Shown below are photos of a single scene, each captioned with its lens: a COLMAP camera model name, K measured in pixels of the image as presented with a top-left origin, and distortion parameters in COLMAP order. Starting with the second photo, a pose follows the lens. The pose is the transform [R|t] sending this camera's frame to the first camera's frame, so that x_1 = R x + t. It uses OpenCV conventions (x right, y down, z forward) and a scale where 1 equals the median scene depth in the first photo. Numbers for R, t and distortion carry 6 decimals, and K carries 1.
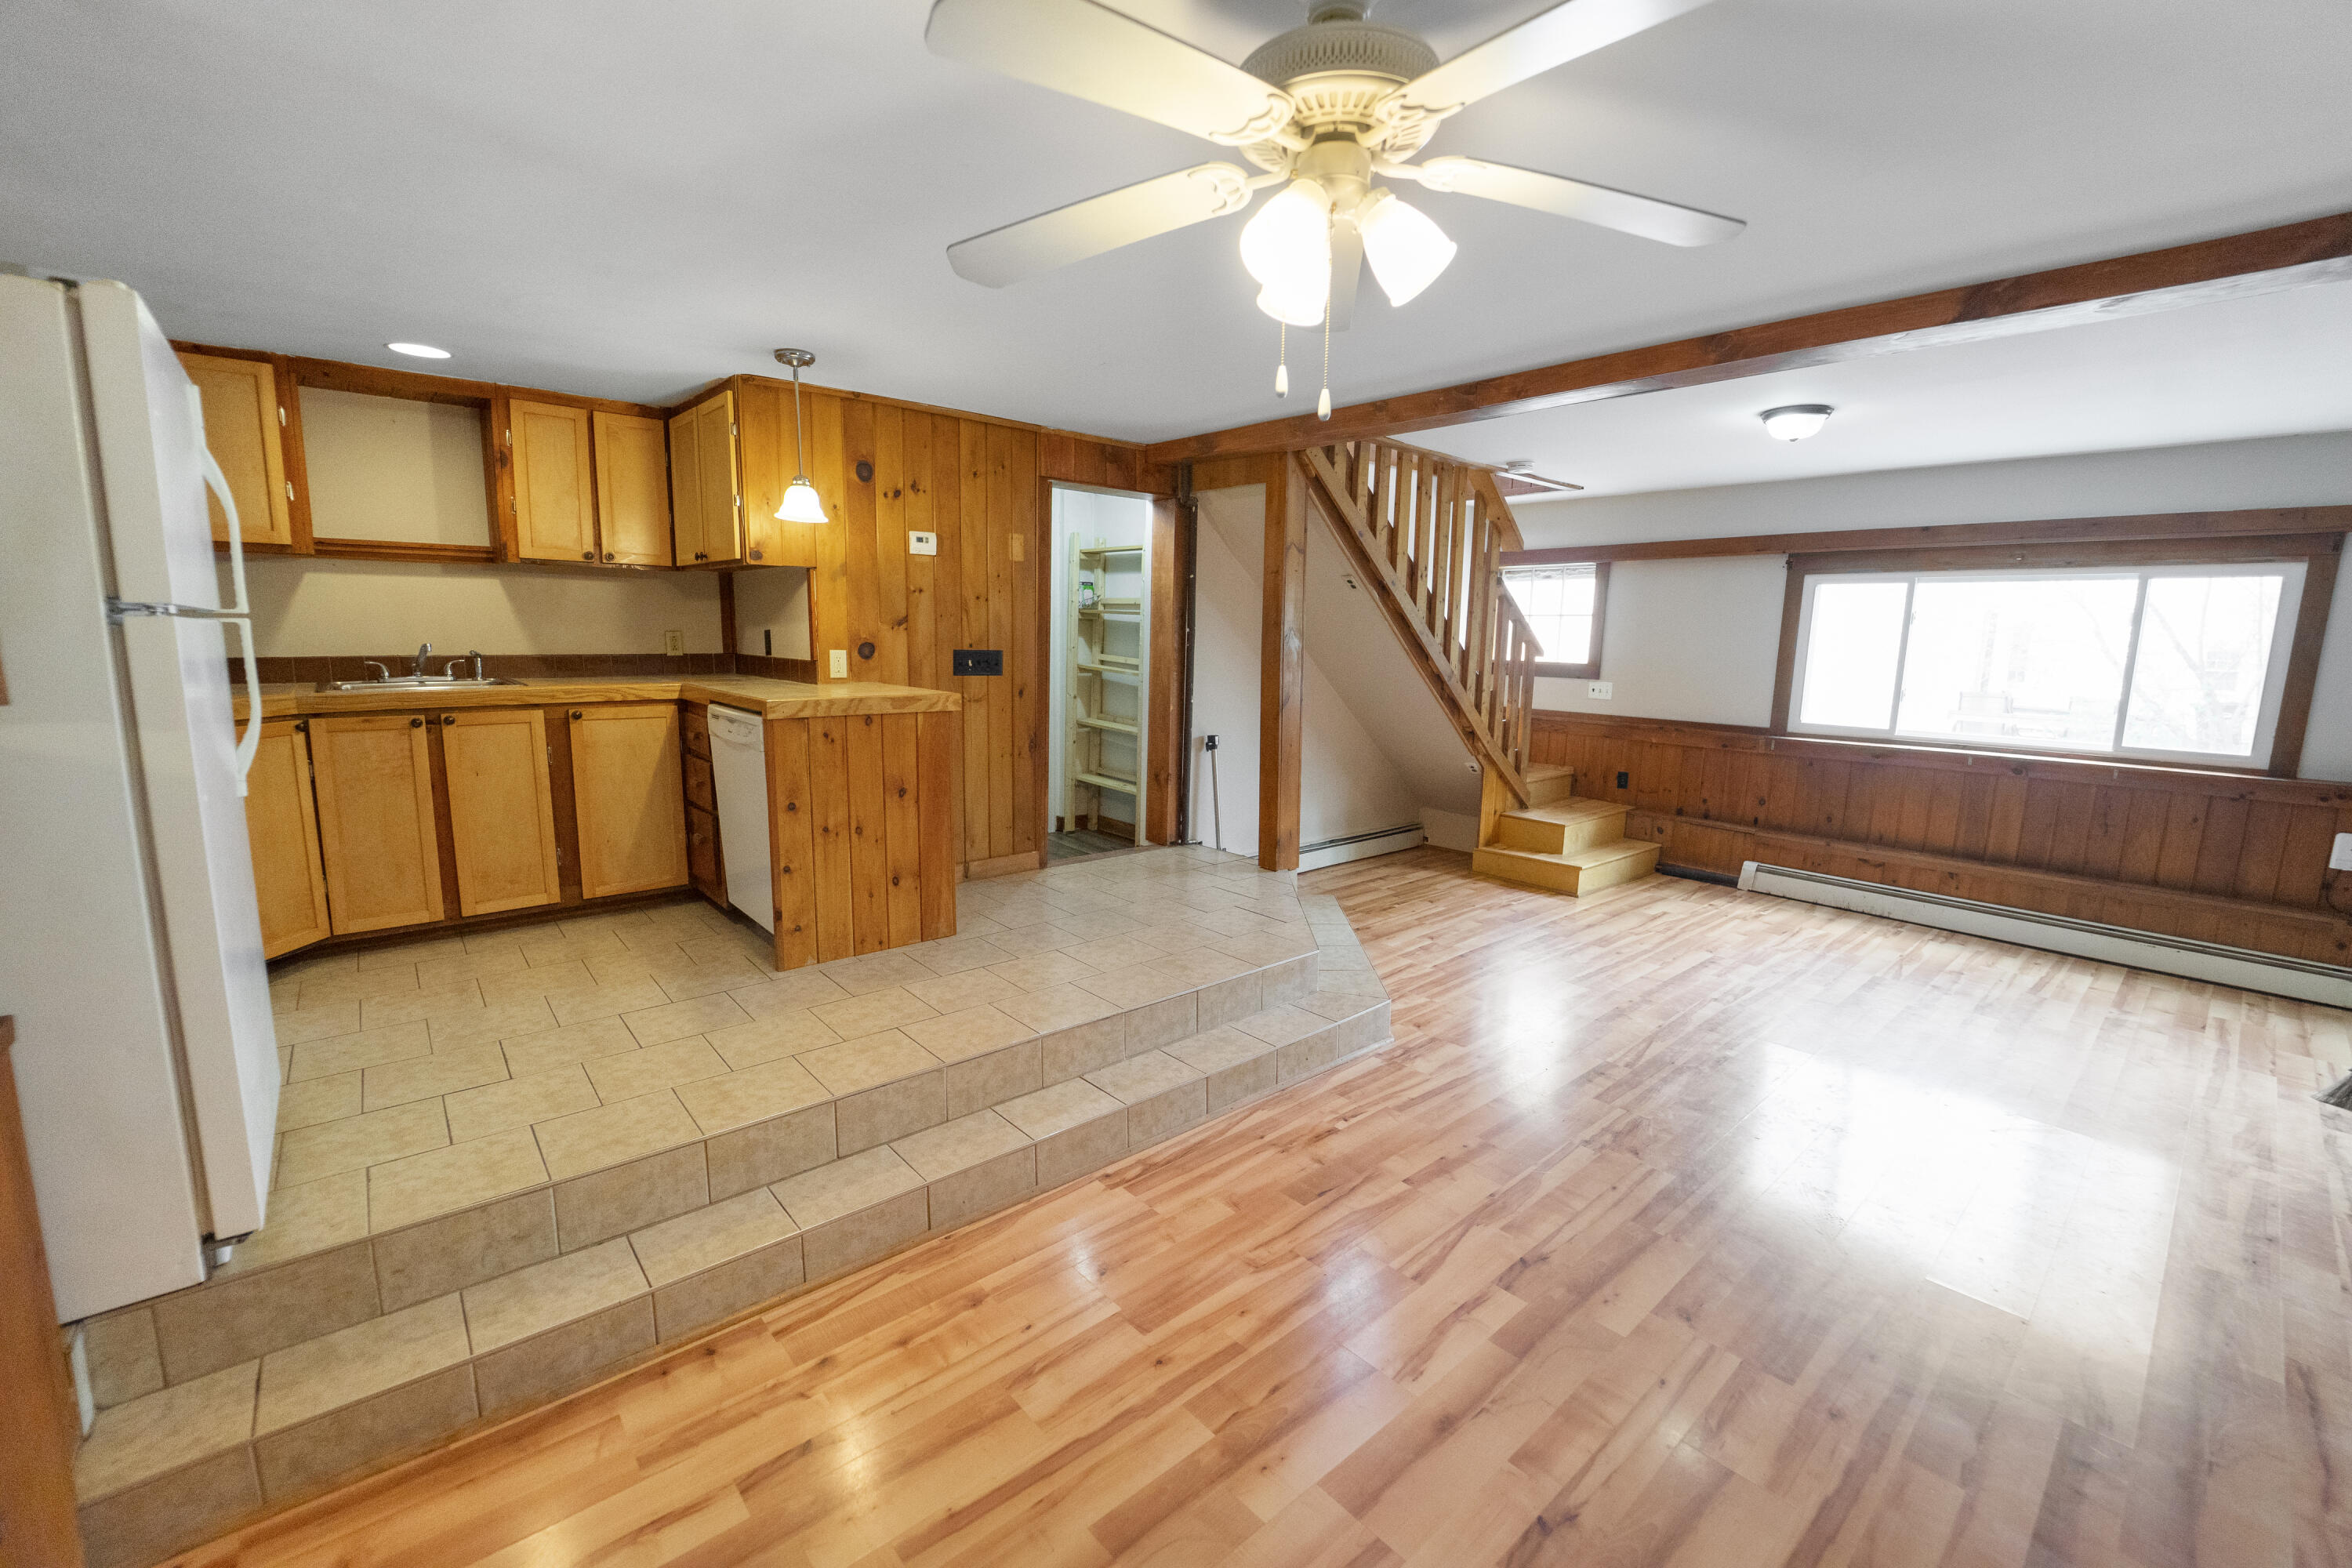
lens RADIAL K [[959.7, 0, 1170.1], [0, 959.7, 786.1], [0, 0, 1]] dist [-0.020190, -0.000450]
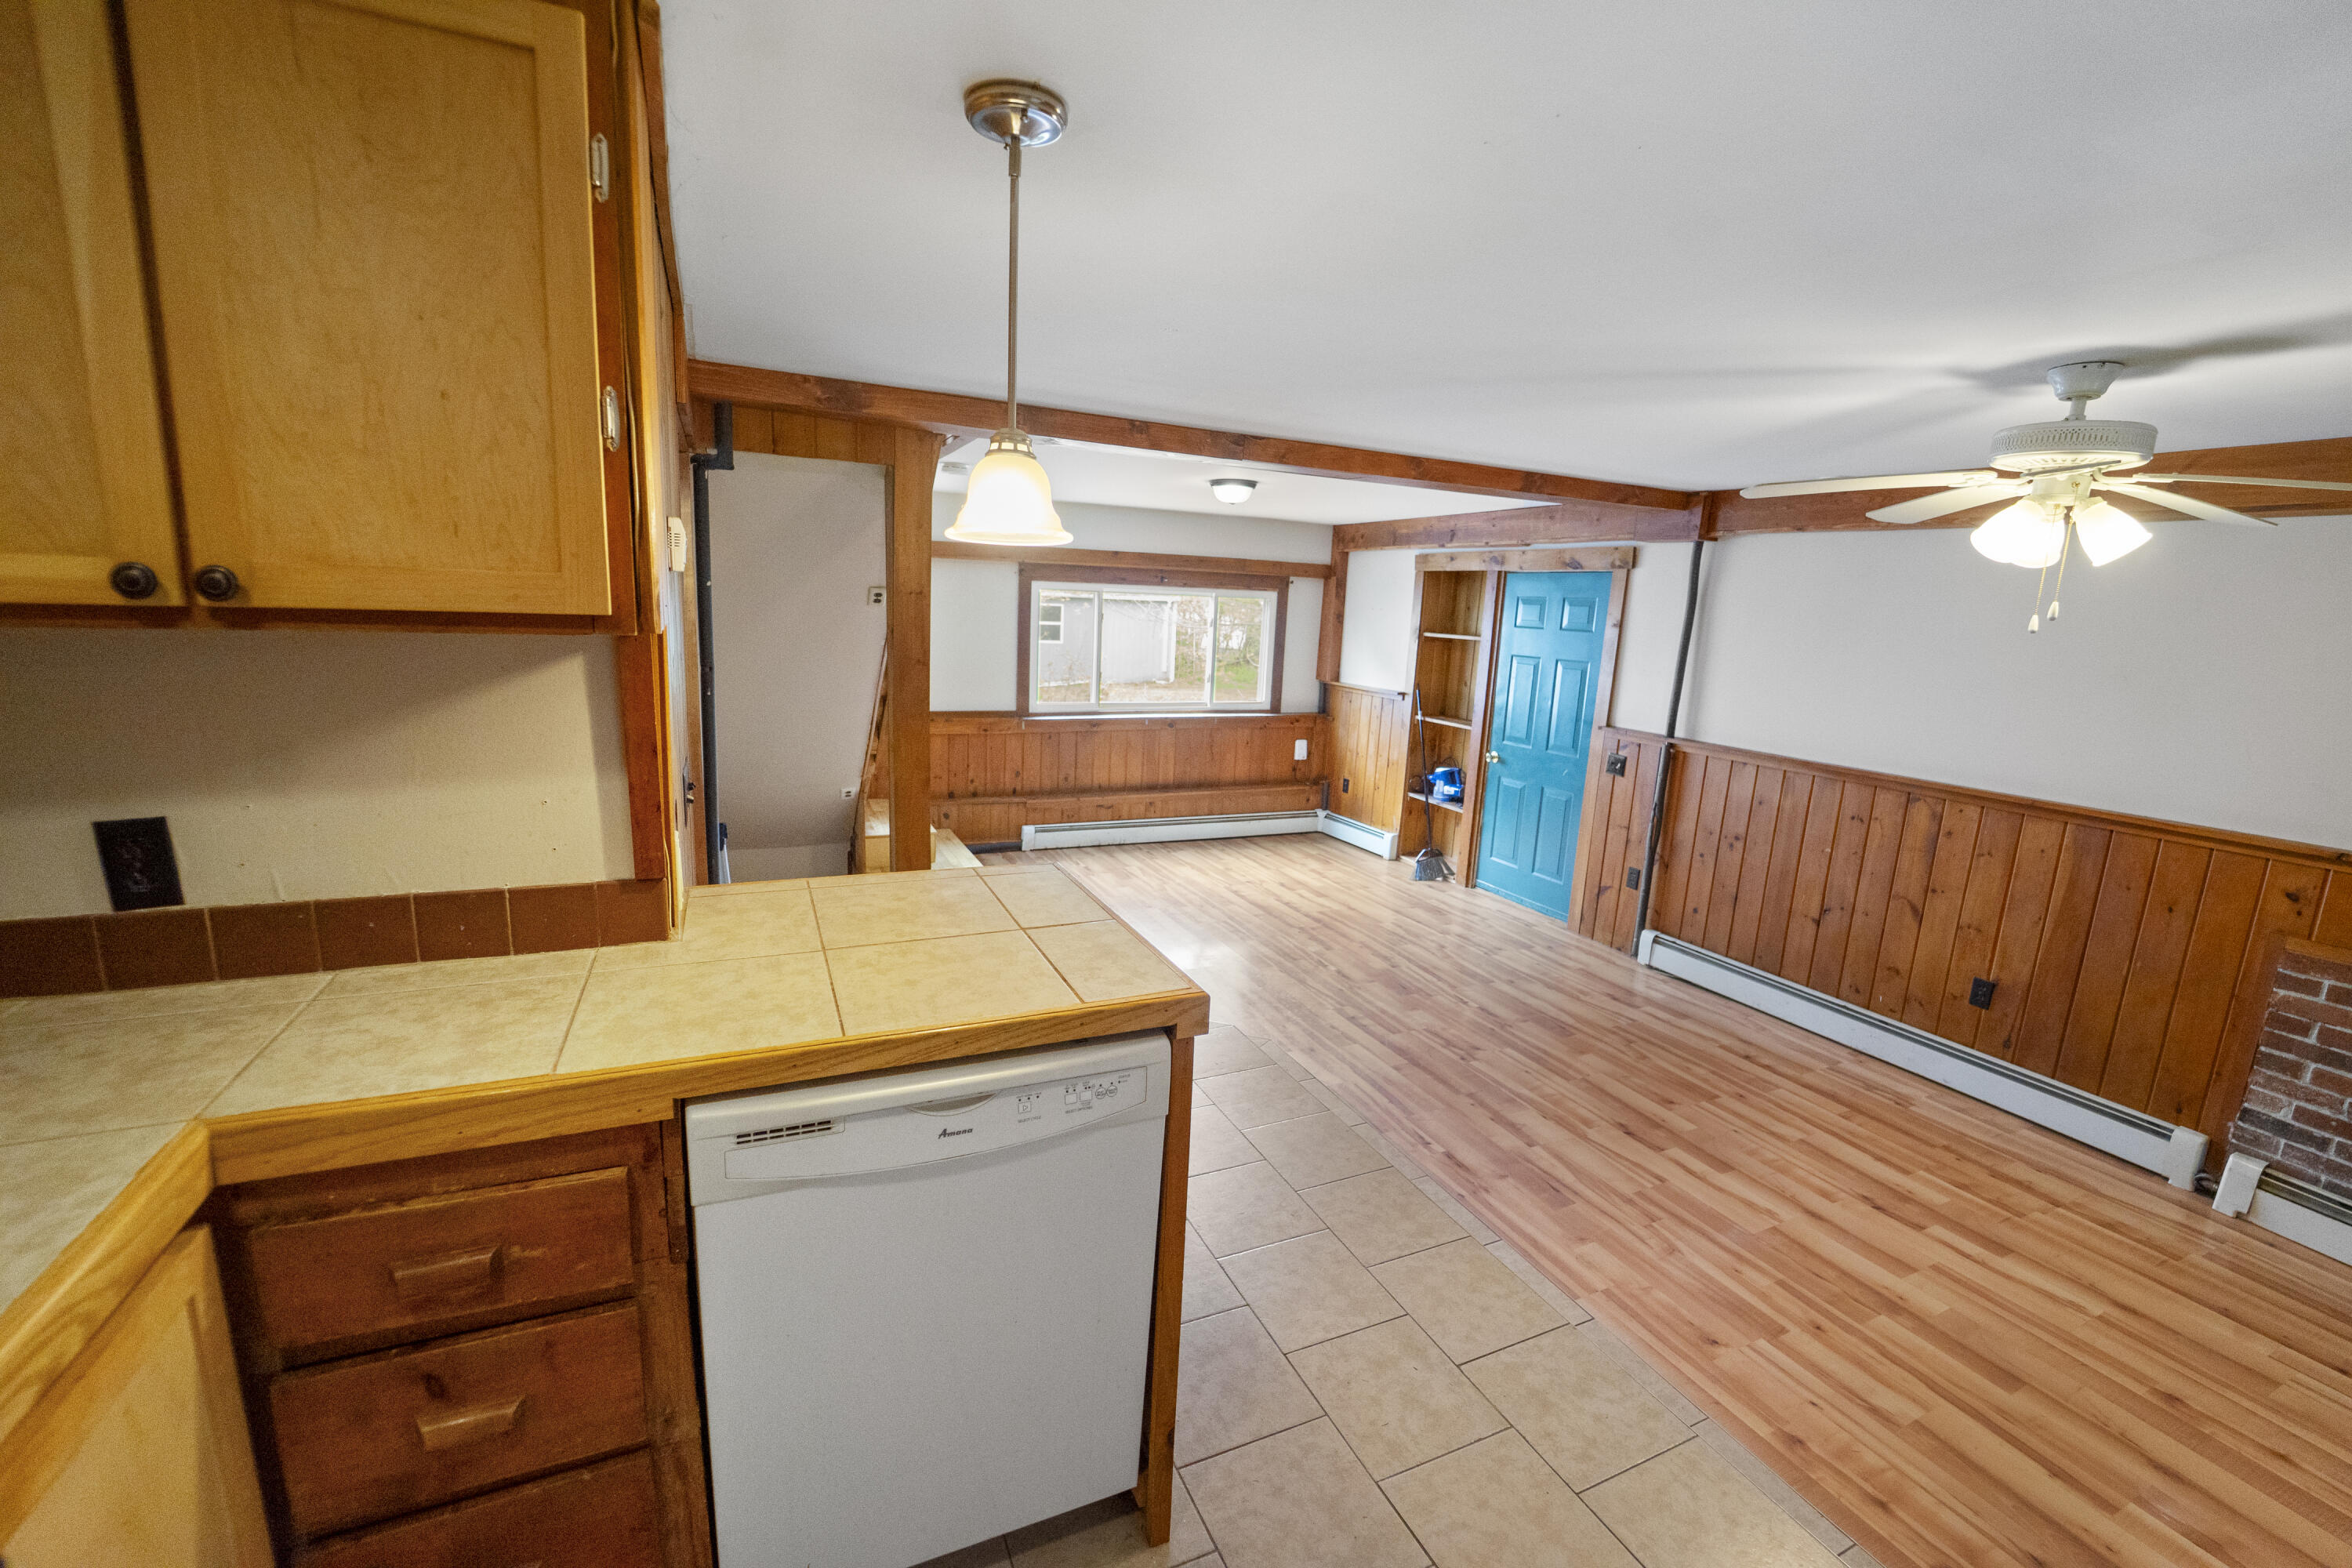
lens RADIAL K [[959.7, 0, 1170.1], [0, 959.7, 786.1], [0, 0, 1]] dist [-0.020190, -0.000450]
pose [[0.281766, -0.185960, 0.941290, -0.661138], [0.116293, 0.980425, 0.158880, -0.203130], [-0.952410, 0.064698, 0.297876, 0.713073]]
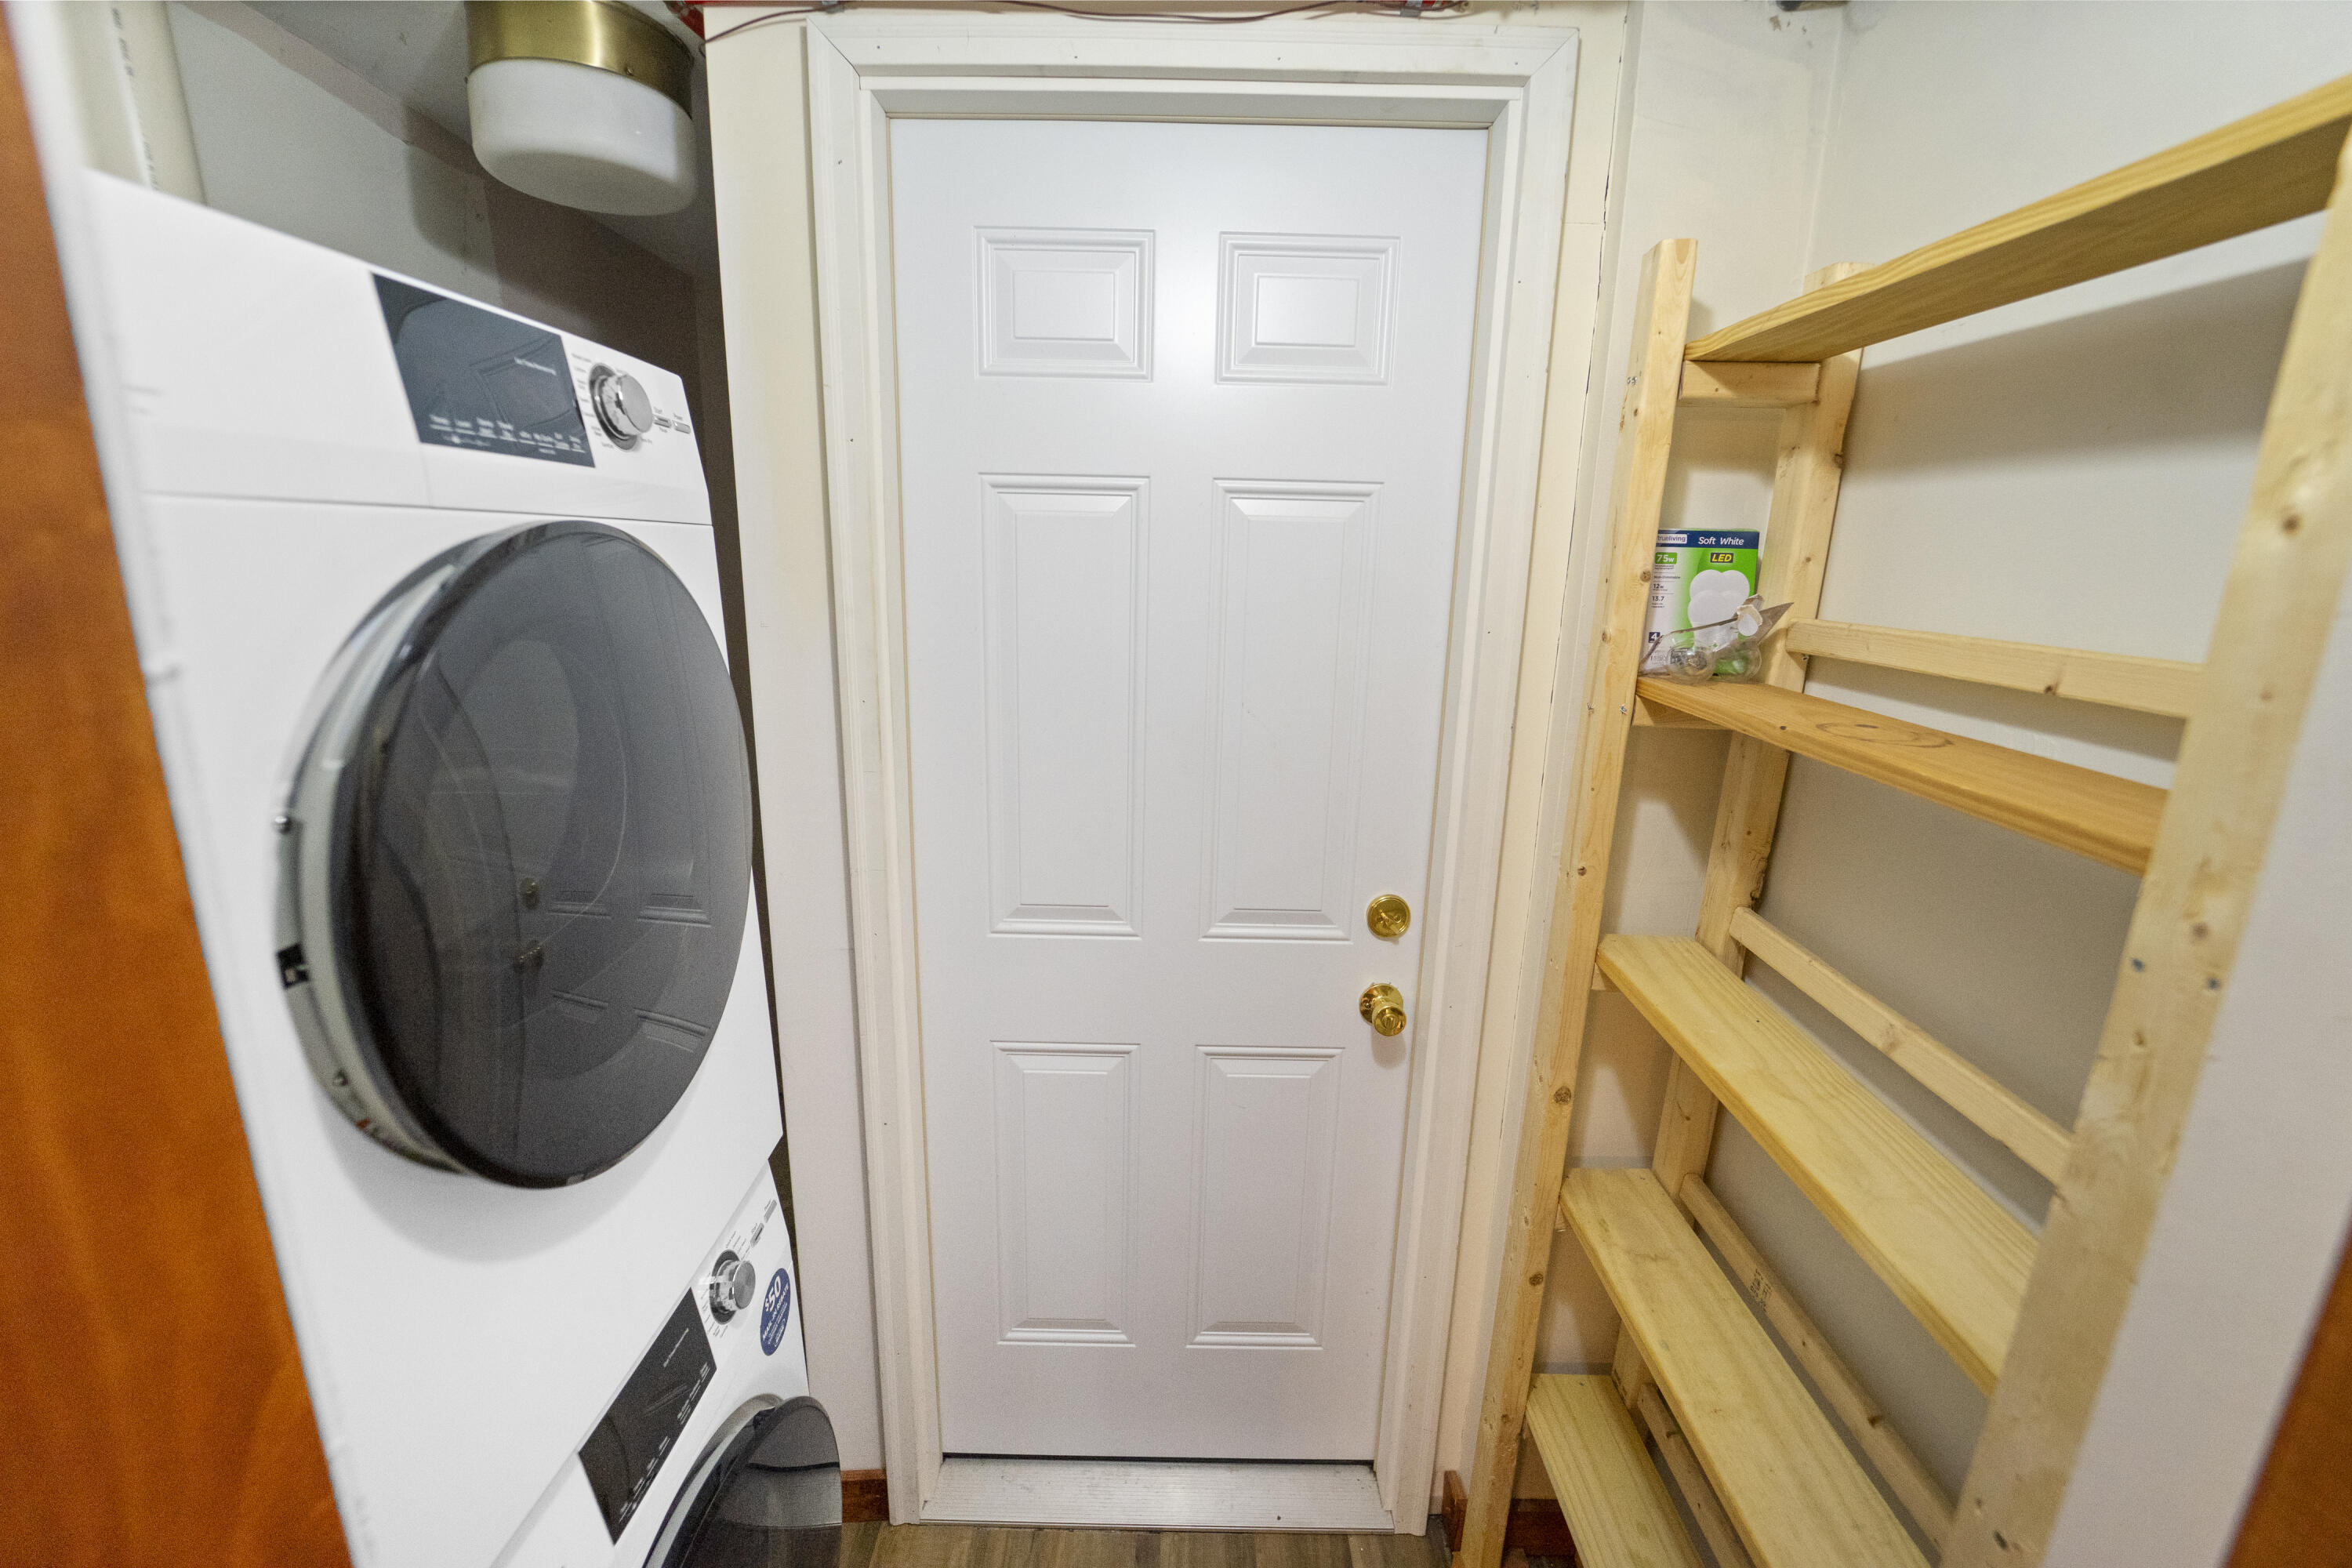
lens RADIAL K [[959.7, 0, 1170.1], [0, 959.7, 786.1], [0, 0, 1]] dist [-0.020190, -0.000450]
pose [[0.756850, 0.147449, -0.636739, -0.065900], [-0.113578, 0.989069, 0.094035, -0.260506], [0.643645, 0.001149, 0.765324, 1.218660]]
